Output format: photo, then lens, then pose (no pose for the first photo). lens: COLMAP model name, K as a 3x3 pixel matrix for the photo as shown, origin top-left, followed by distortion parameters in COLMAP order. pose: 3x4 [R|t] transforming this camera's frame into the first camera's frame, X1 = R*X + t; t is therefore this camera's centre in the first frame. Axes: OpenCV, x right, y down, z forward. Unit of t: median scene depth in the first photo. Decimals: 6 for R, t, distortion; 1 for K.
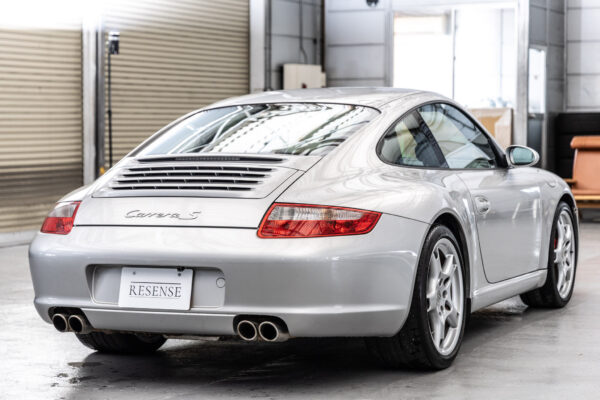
lens RADIAL K [[1526.3, 0, 300.0], [0, 1526.3, 200.0], [0, 0, 1]] dist [0.065942, 0.215954]
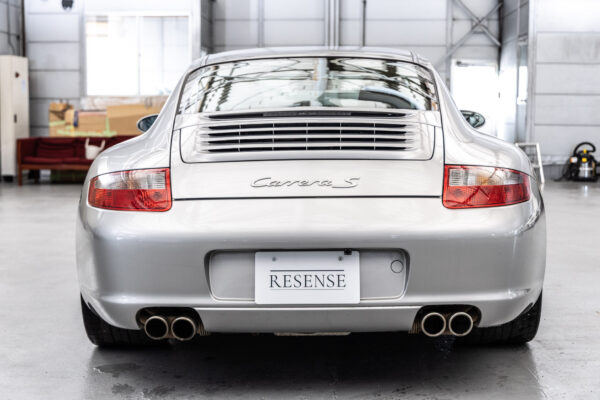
lens RADIAL K [[1023.1, 0, 300.0], [0, 1023.1, 200.0], [0, 0, 1]] dist [-0.002466, 0.086364]
pose [[0.918159, -0.028404, 0.395193, -0.297787], [0.017552, 0.999364, 0.031050, 0.002198], [-0.395824, -0.021572, 0.918073, 0.516527]]
